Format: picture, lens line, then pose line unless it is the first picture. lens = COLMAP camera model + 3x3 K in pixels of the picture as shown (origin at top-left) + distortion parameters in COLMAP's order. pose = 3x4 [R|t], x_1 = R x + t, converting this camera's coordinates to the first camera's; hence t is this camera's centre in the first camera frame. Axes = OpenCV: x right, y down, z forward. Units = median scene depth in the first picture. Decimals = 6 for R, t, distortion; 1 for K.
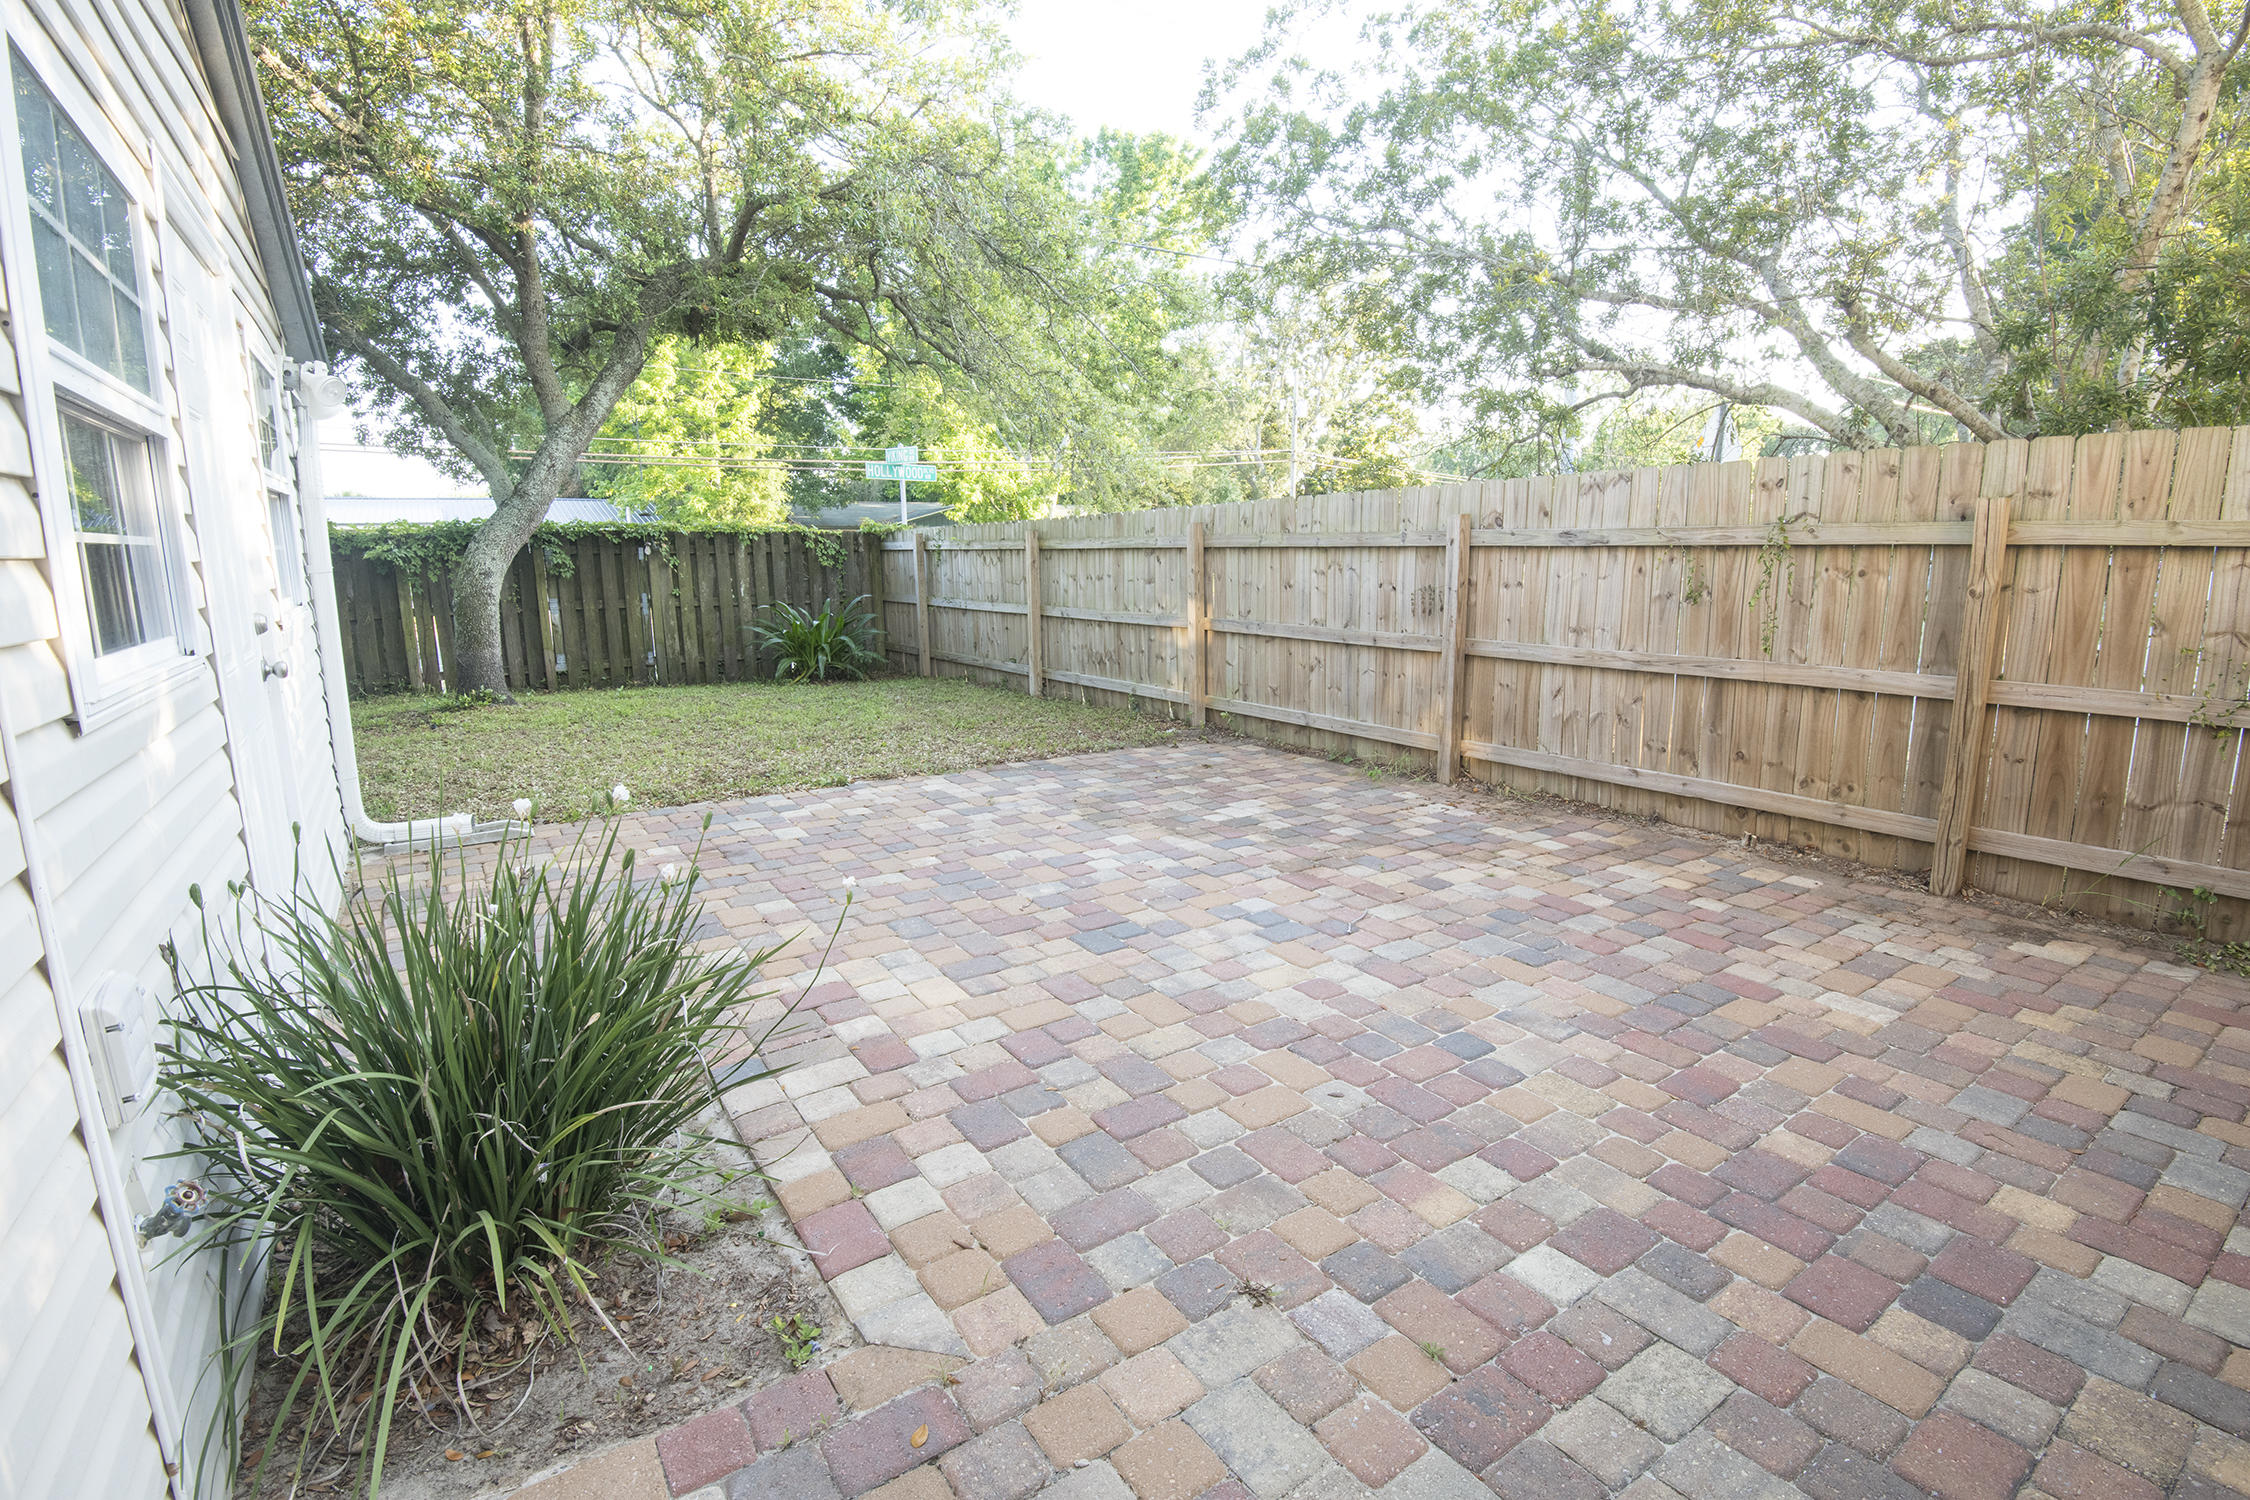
lens RADIAL K [[1037.8, 0, 1132.5], [0, 1037.8, 734.8], [0, 0, 1]] dist [-0.004271, -0.024361]
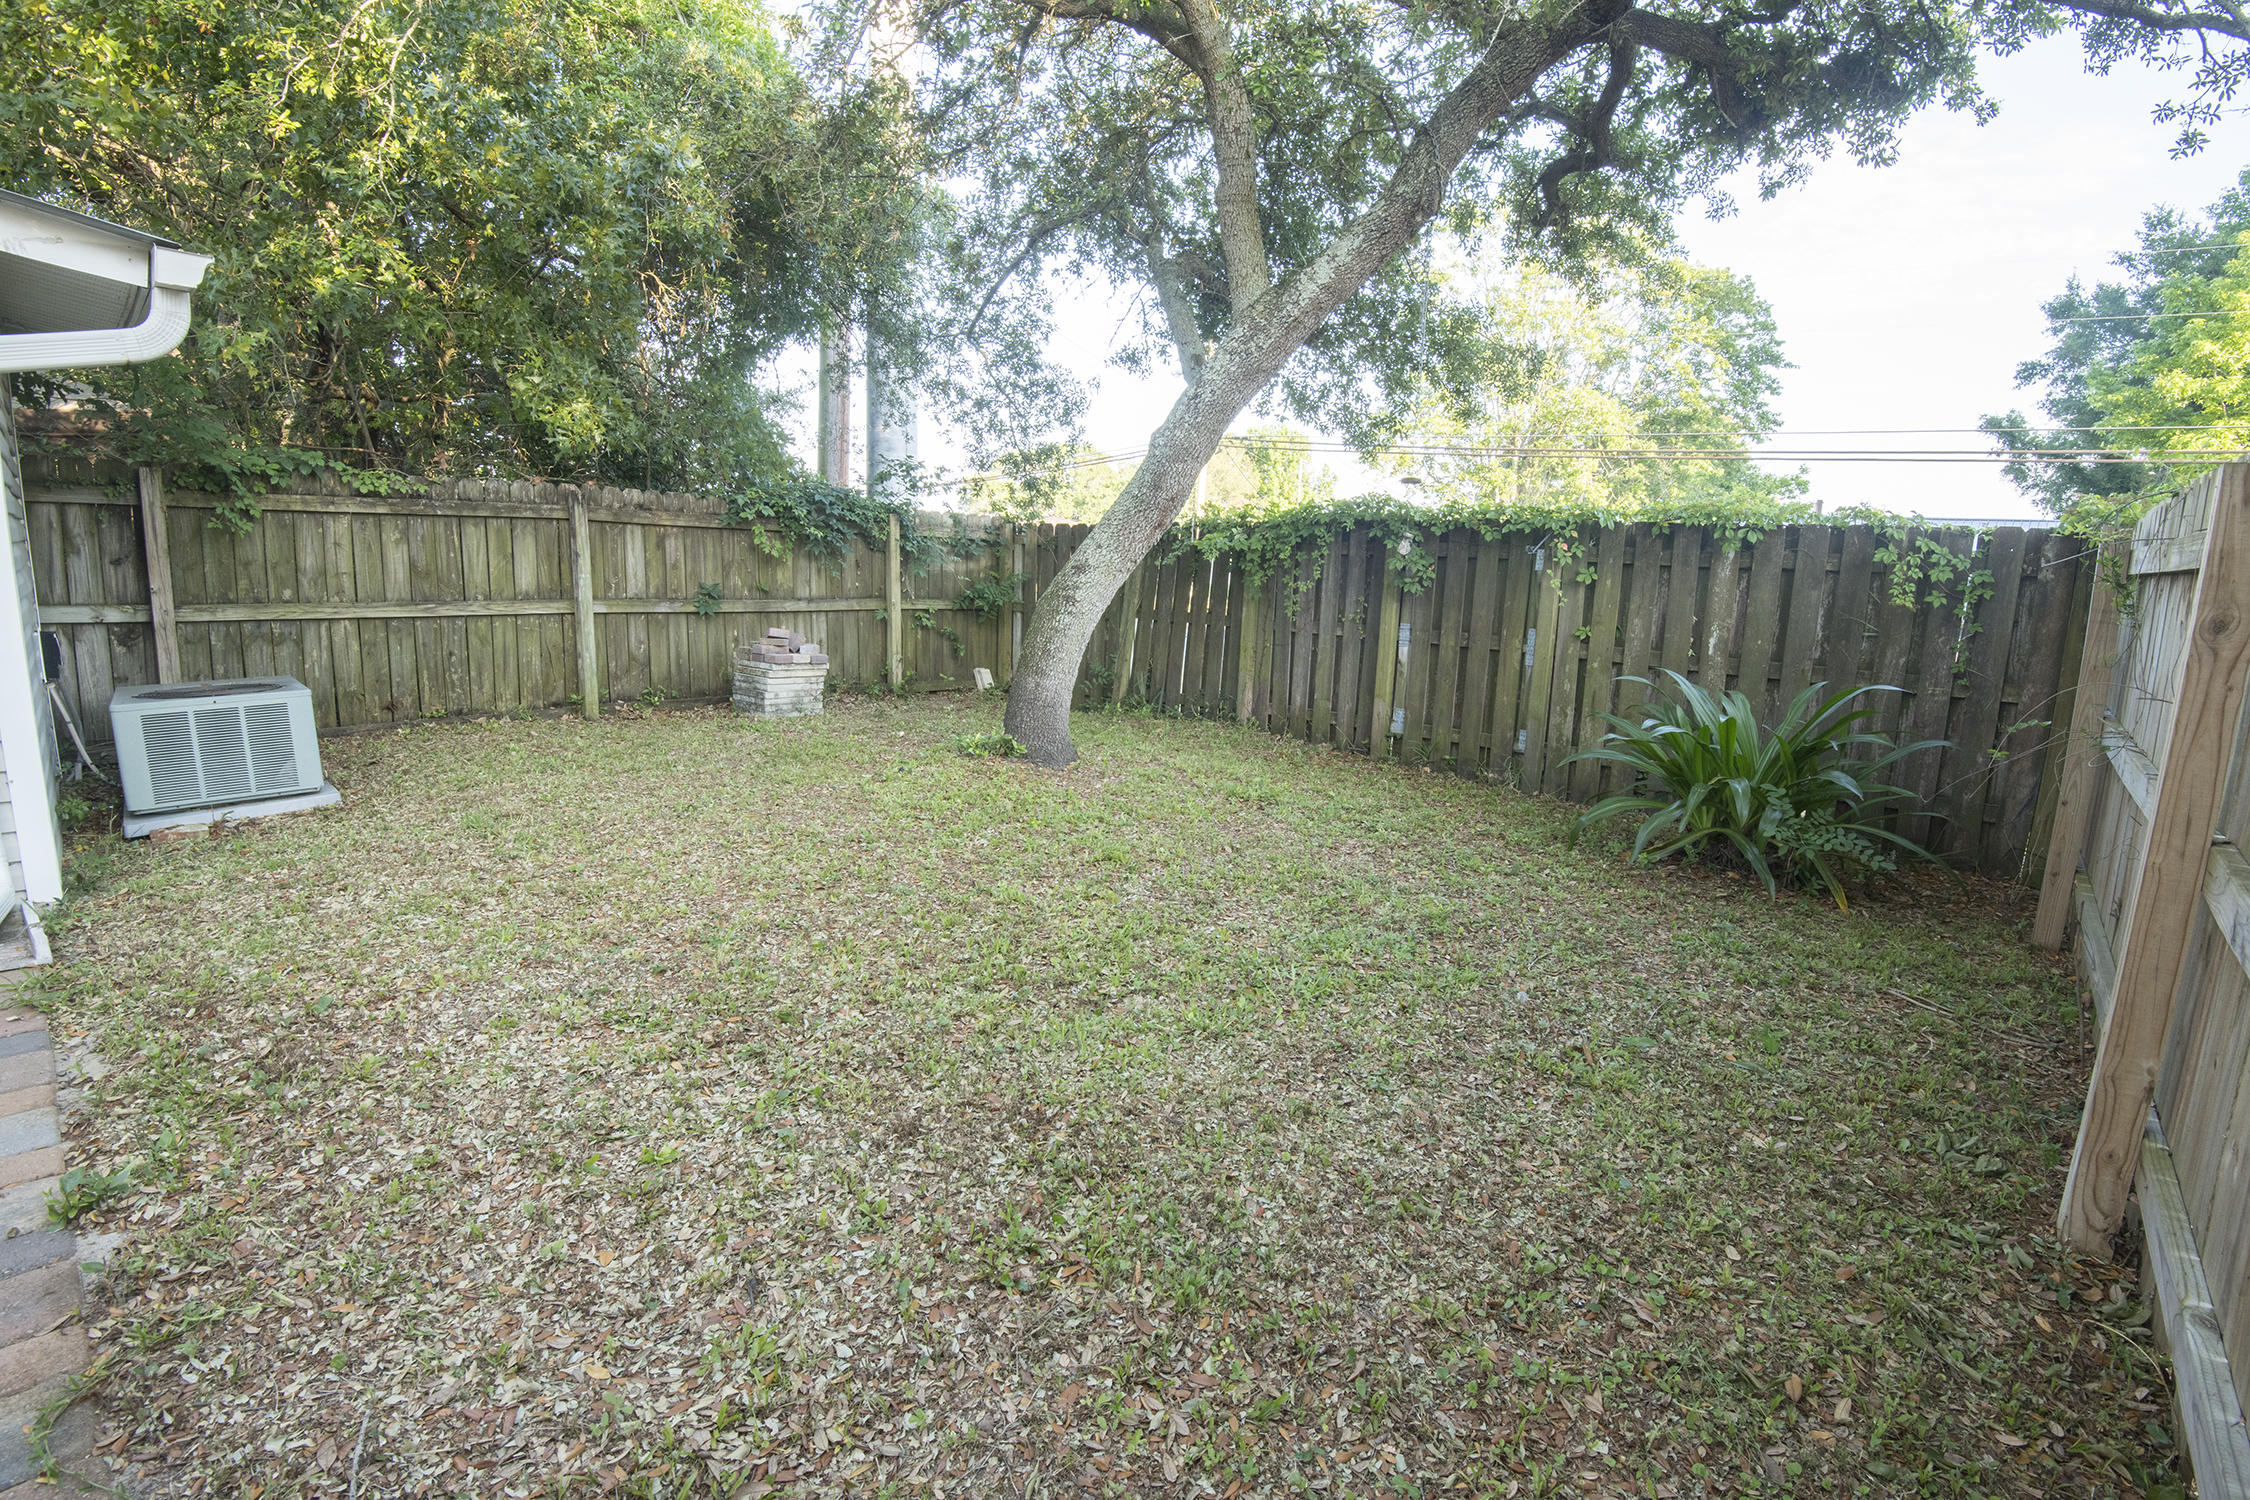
lens RADIAL K [[1037.8, 0, 1132.5], [0, 1037.8, 734.8], [0, 0, 1]] dist [-0.004271, -0.024361]
pose [[0.239112, 0.181962, -0.953790, 0.100105], [-0.208630, 0.968970, 0.132556, -0.300896], [0.948314, 0.167293, 0.269655, 1.763675]]
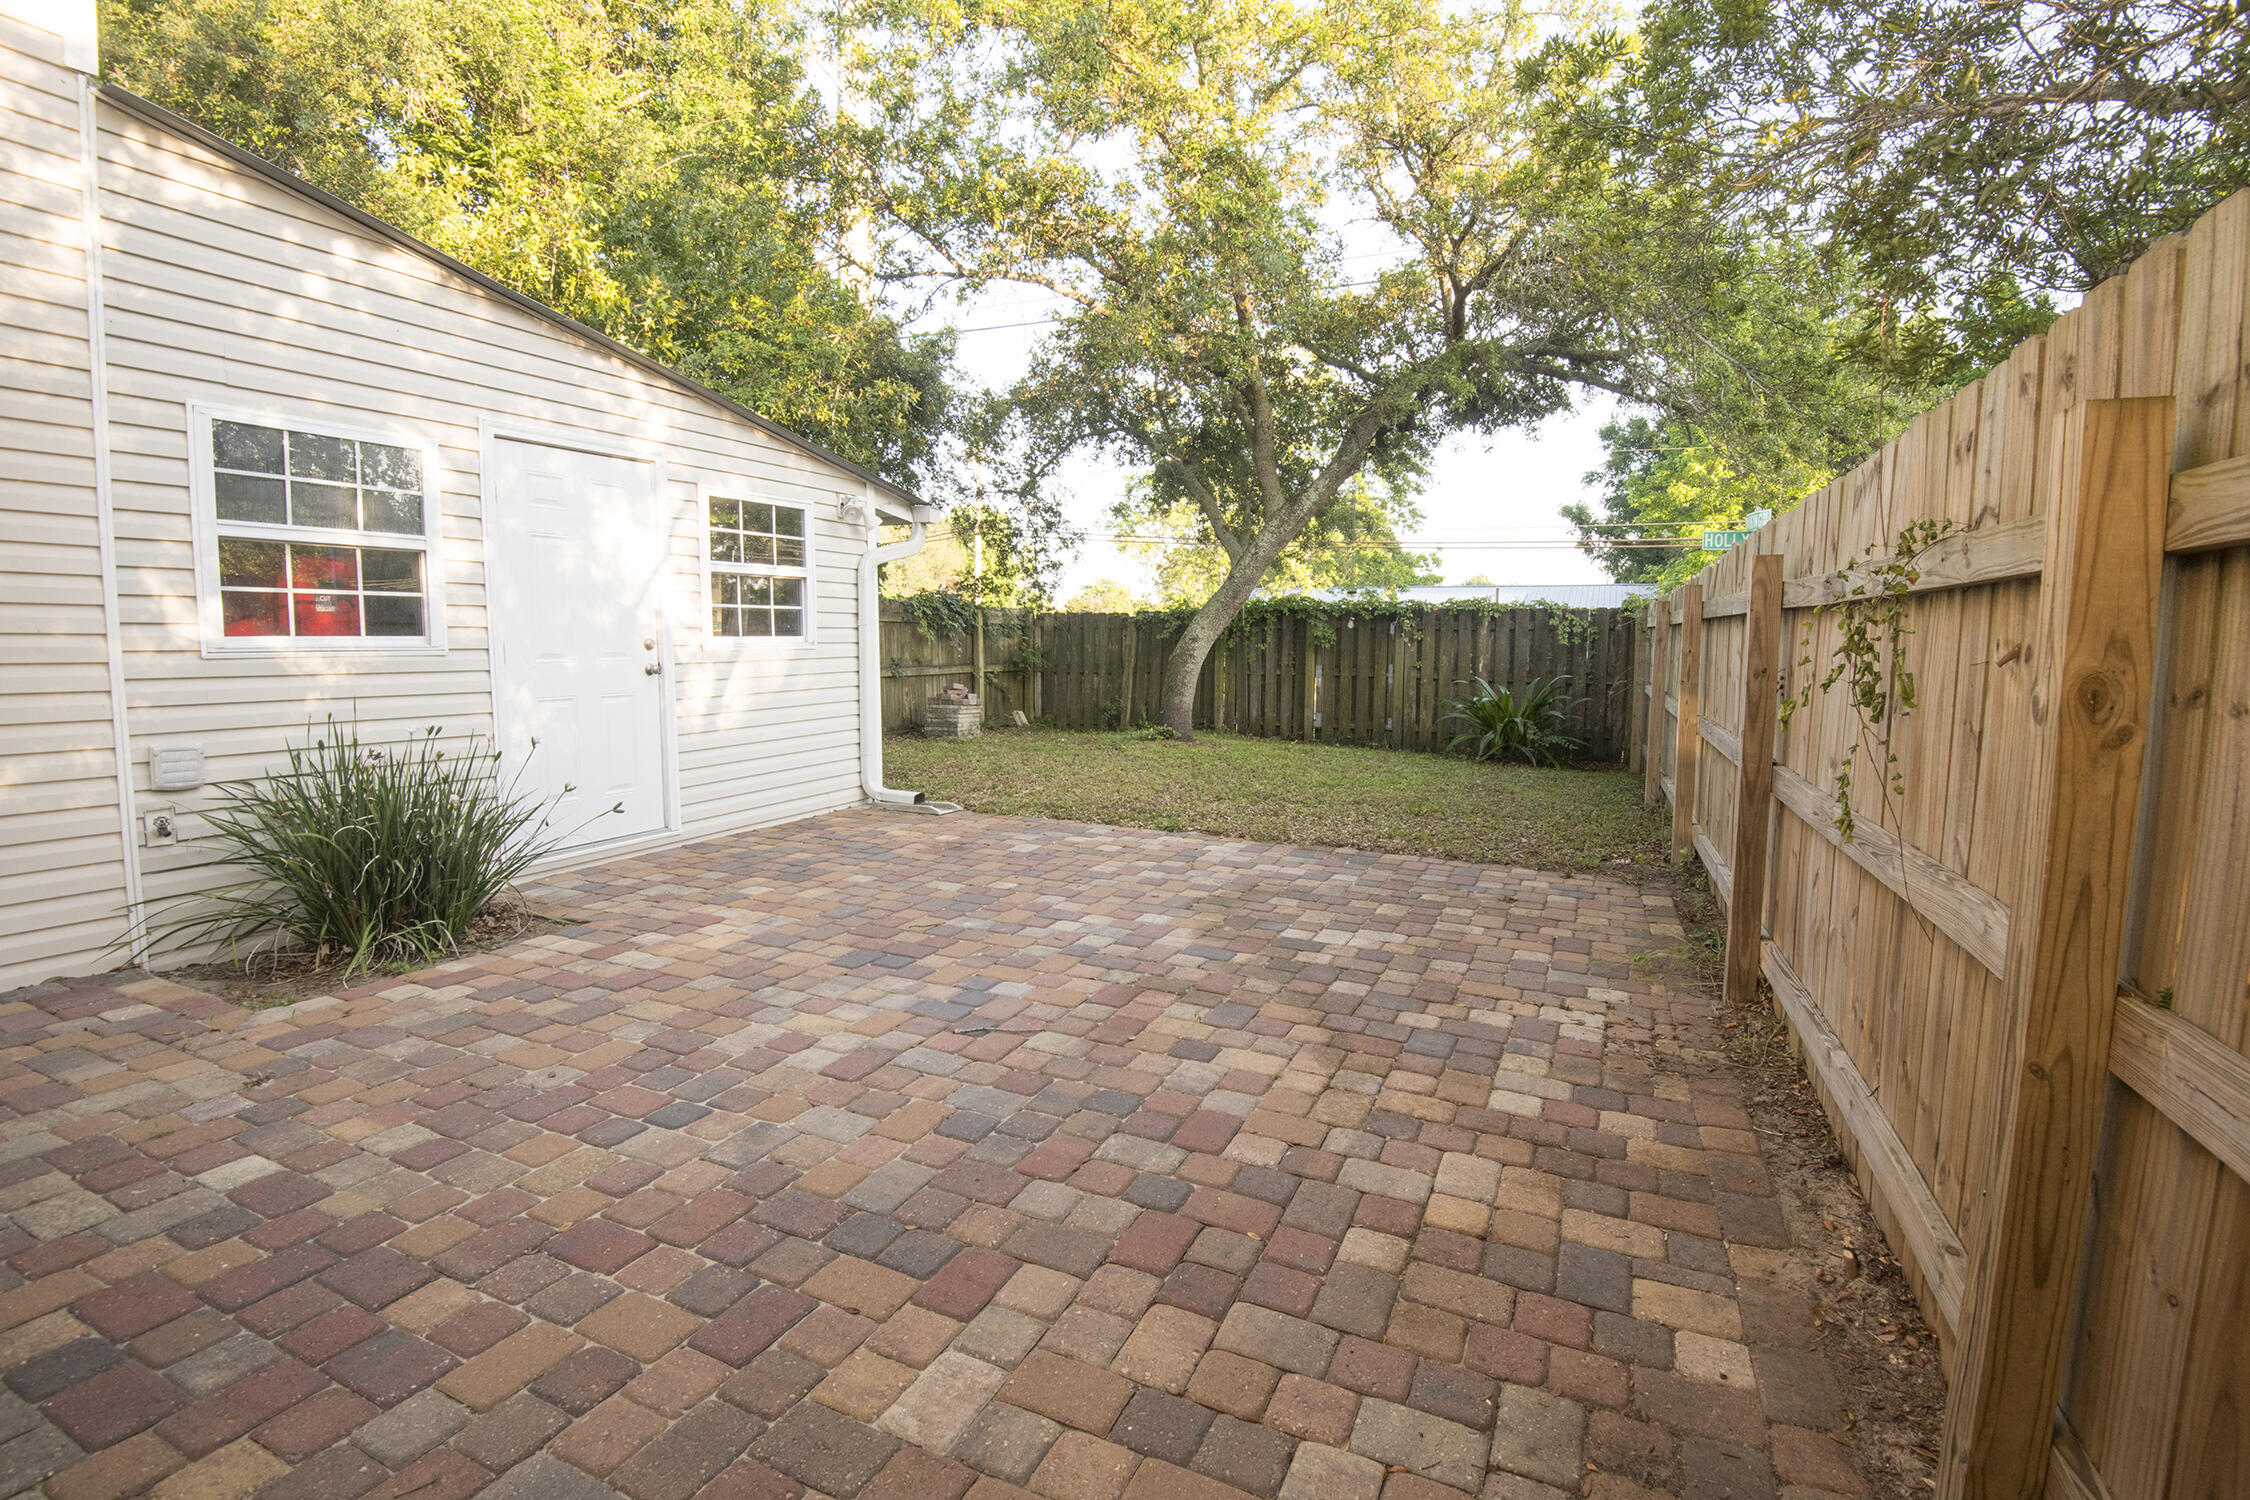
lens RADIAL K [[1037.8, 0, 1132.5], [0, 1037.8, 734.8], [0, 0, 1]] dist [-0.004271, -0.024361]
pose [[0.511221, 0.093861, -0.854308, 0.914813], [-0.163318, 0.986516, 0.010656, -0.082762], [0.843789, 0.134076, 0.519657, 0.572899]]
